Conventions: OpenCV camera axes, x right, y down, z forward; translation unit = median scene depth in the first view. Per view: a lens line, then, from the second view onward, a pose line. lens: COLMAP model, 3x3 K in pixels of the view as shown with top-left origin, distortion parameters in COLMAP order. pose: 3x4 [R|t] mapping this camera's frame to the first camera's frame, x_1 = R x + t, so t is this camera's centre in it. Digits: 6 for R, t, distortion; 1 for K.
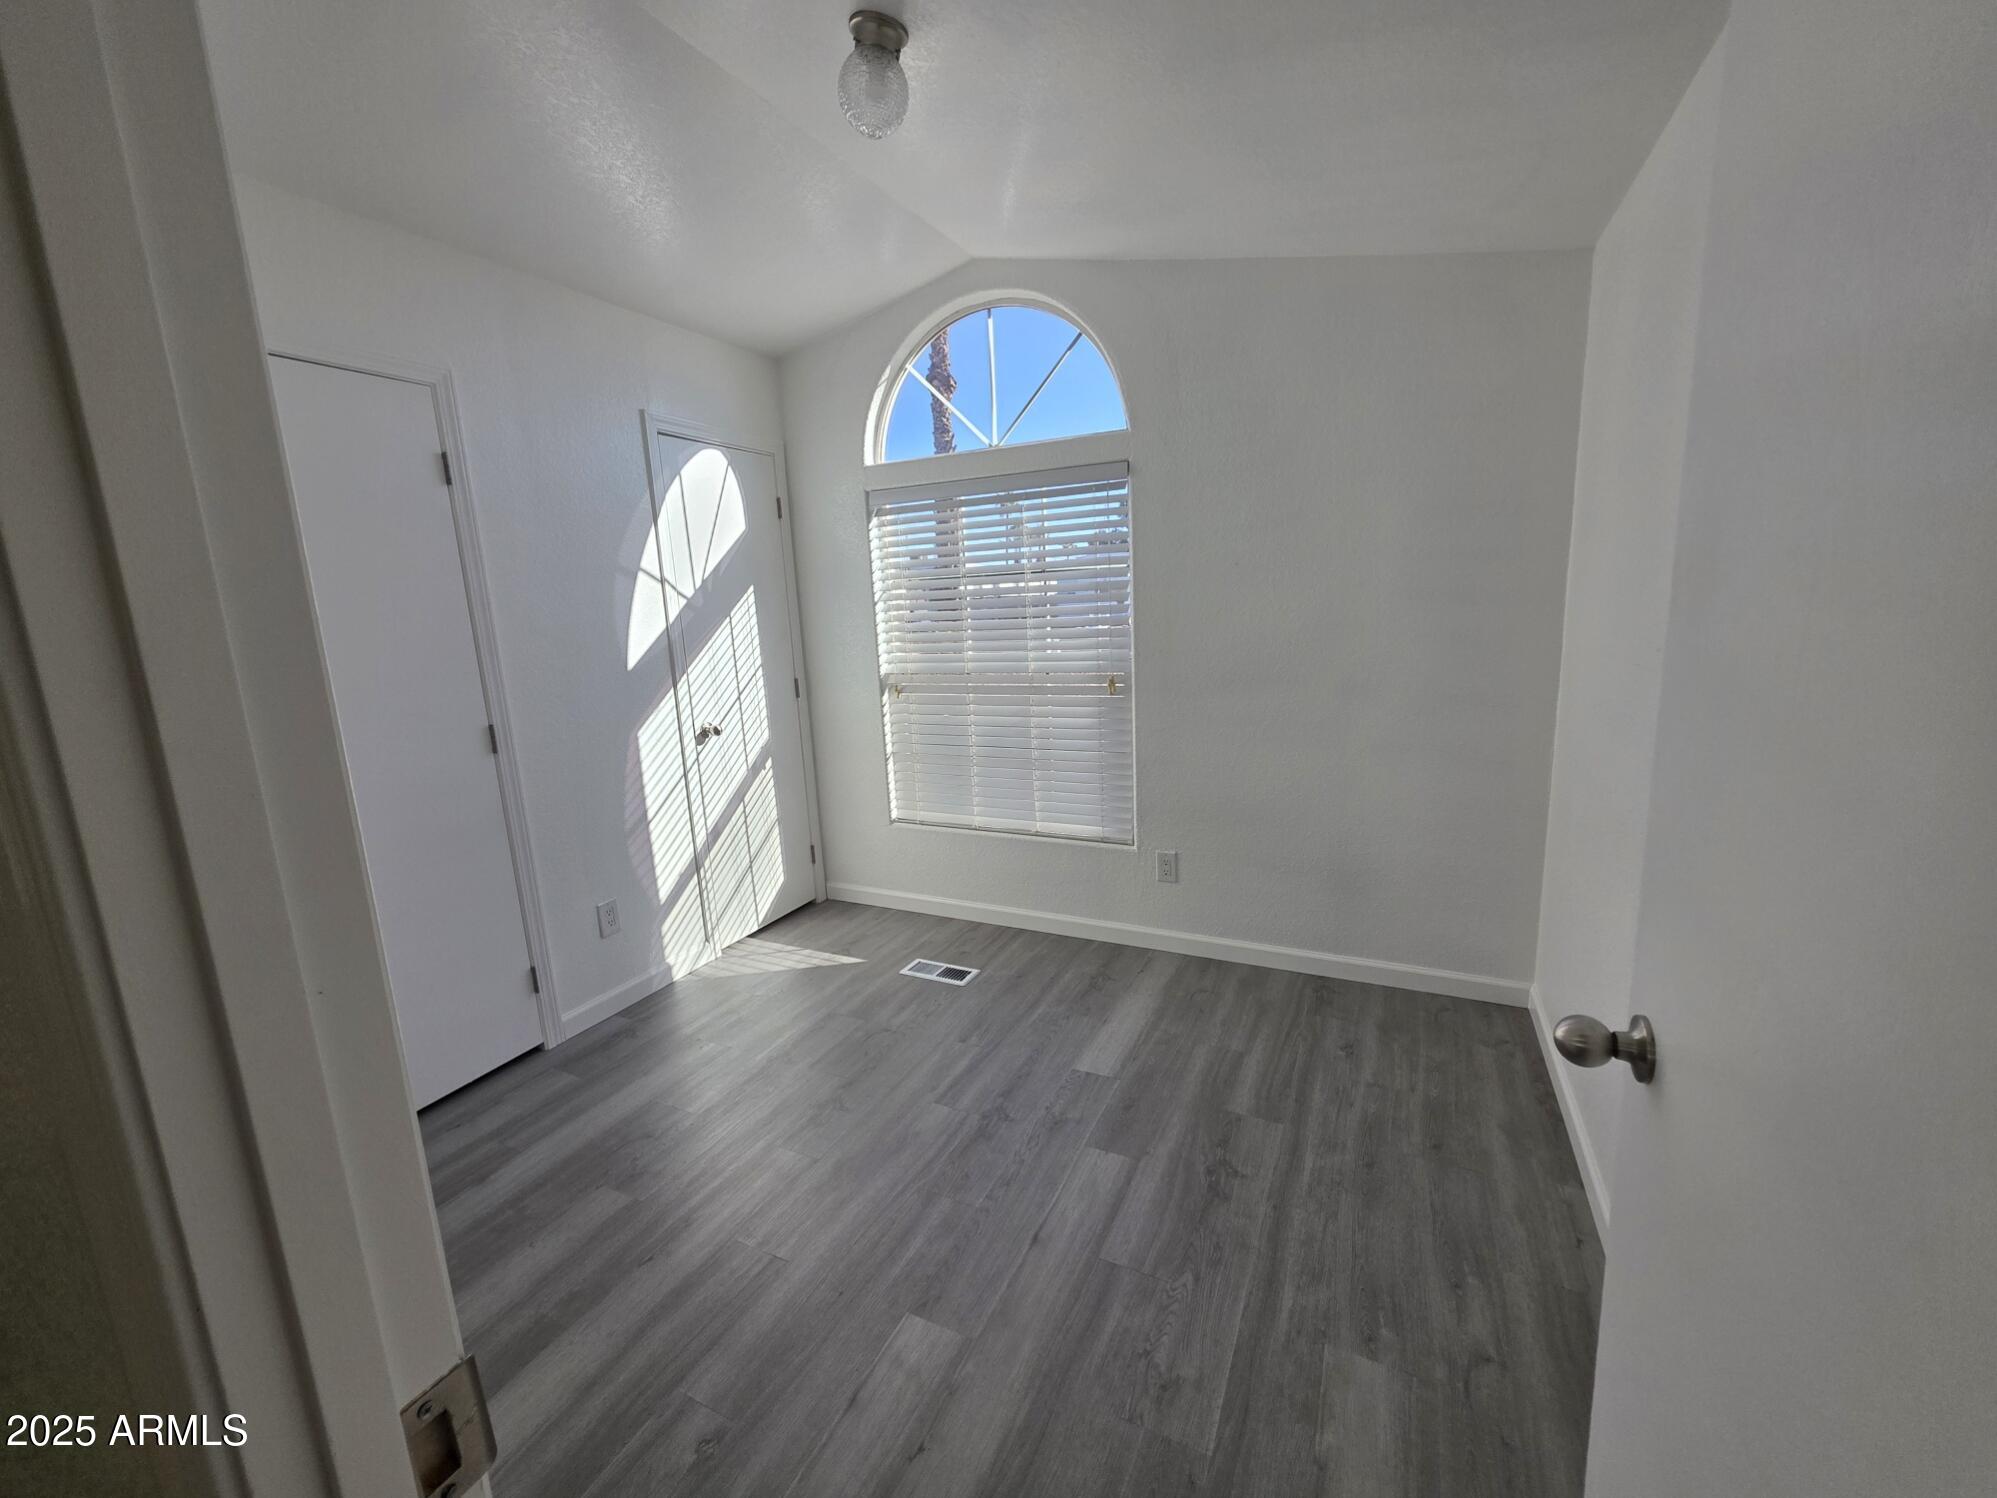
lens RADIAL K [[804.7, 0, 998.5], [0, 804.7, 749.0], [0, 0, 1]] dist [-0.000601, -0.000038]
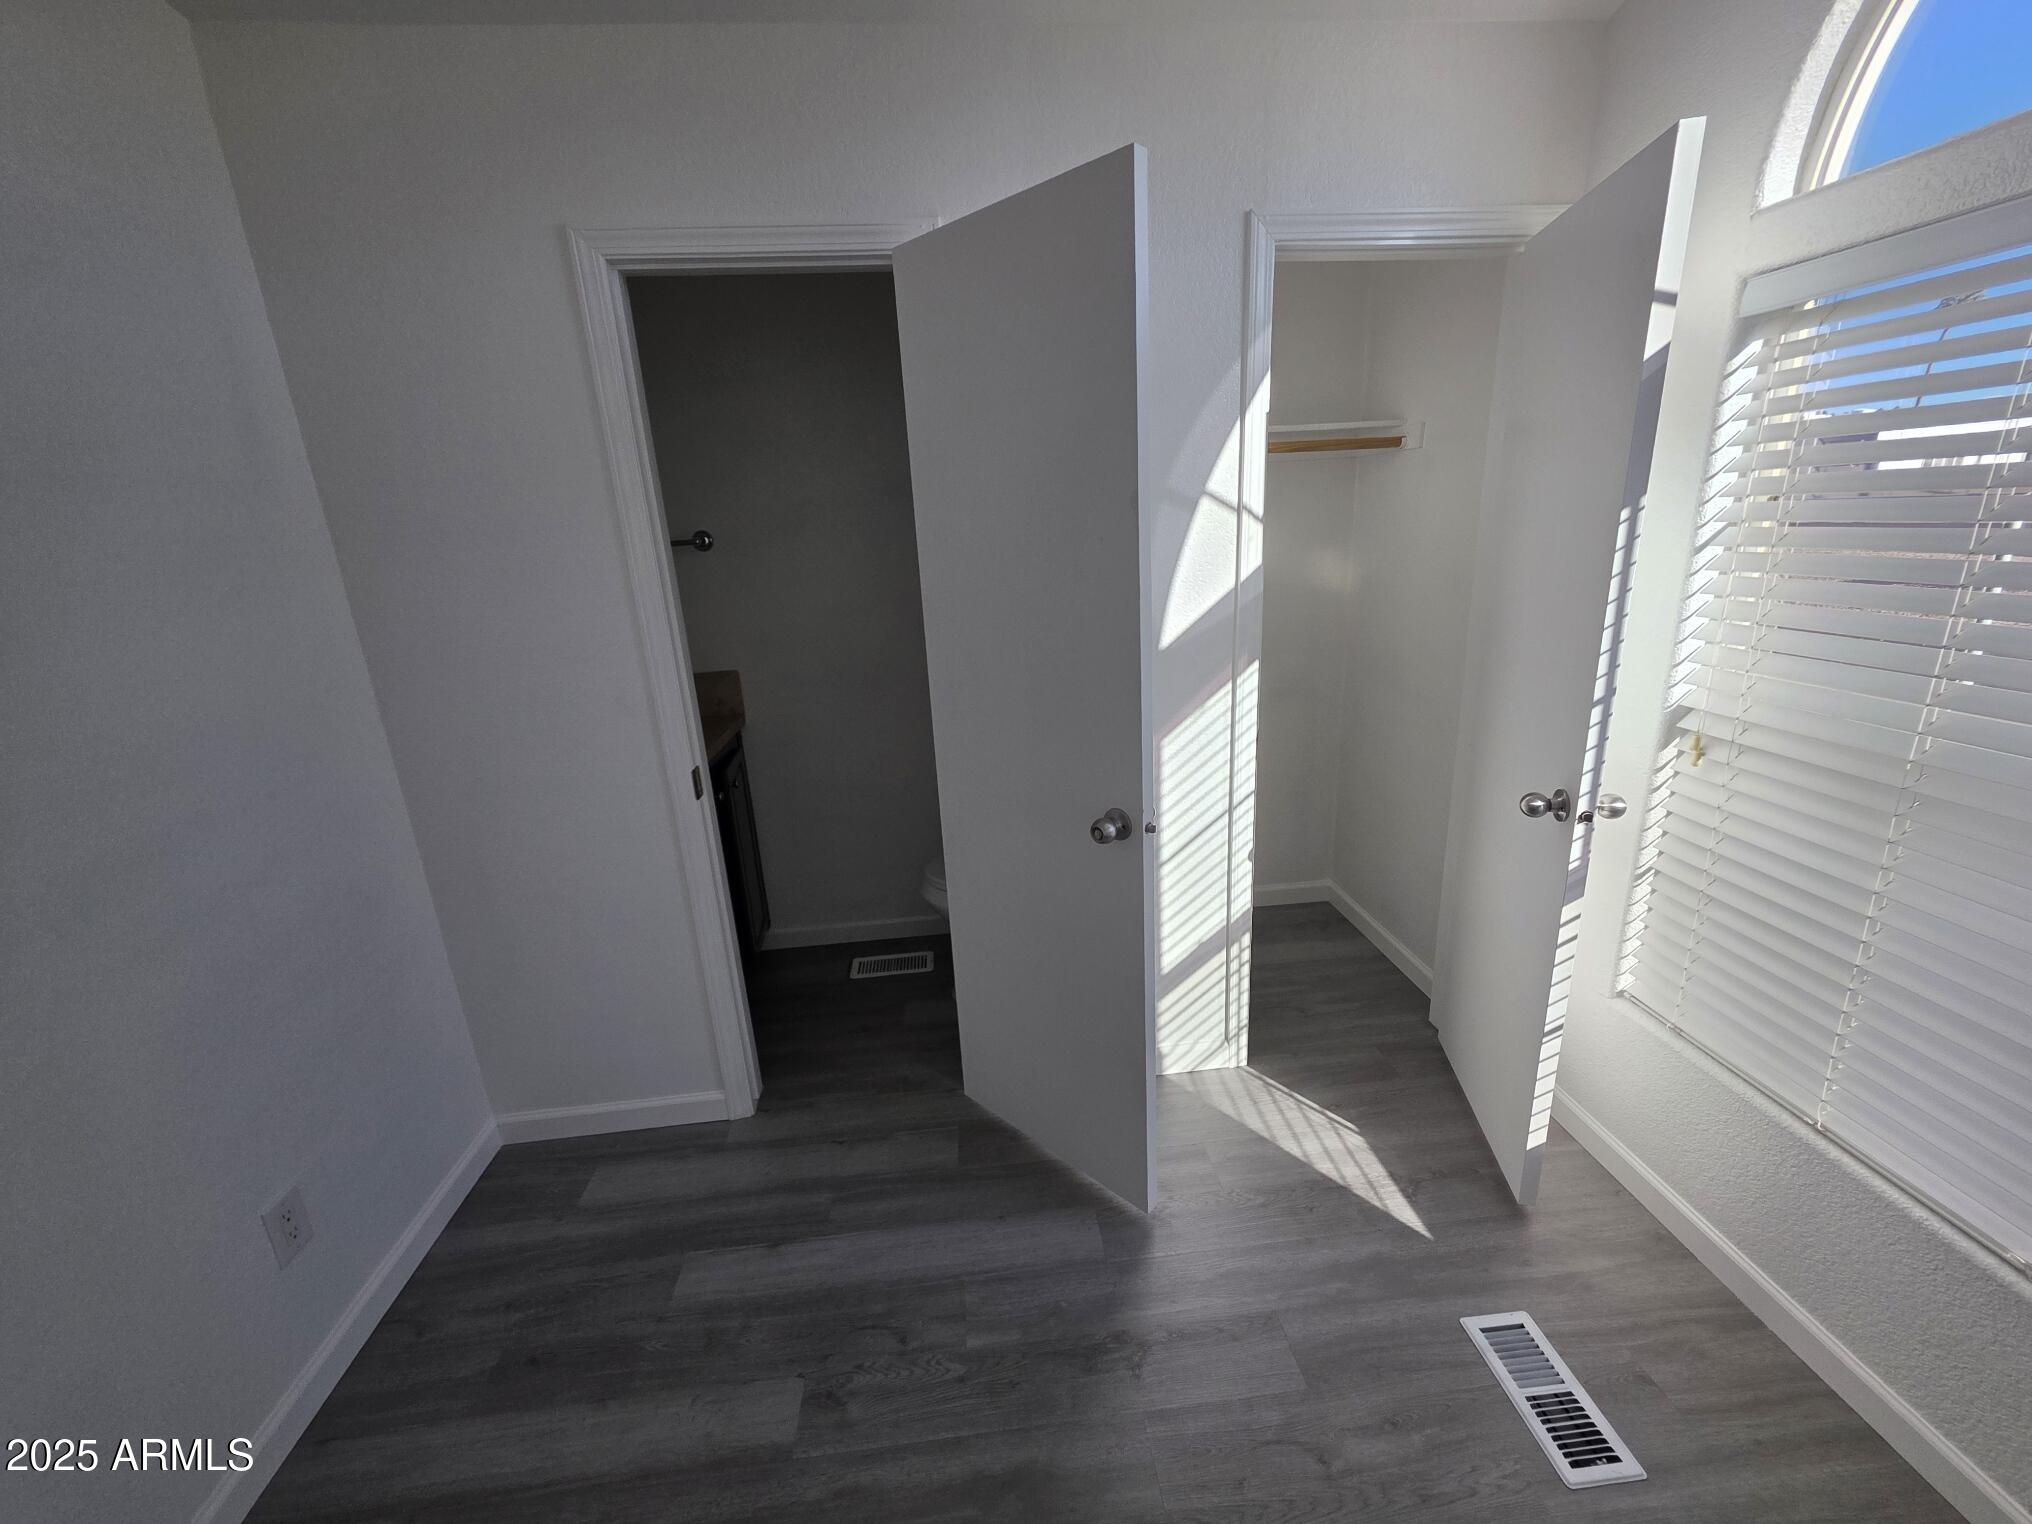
lens RADIAL K [[806.8, 0, 1016.0], [0, 806.8, 762.0], [0, 0, 1]] dist [-0.001430, -0.000112]
pose [[0.519855, 0.264608, -0.812240, 0.048921], [-0.124863, 0.964142, 0.234178, -0.142611], [0.845080, -0.020320, 0.534254, 0.505941]]
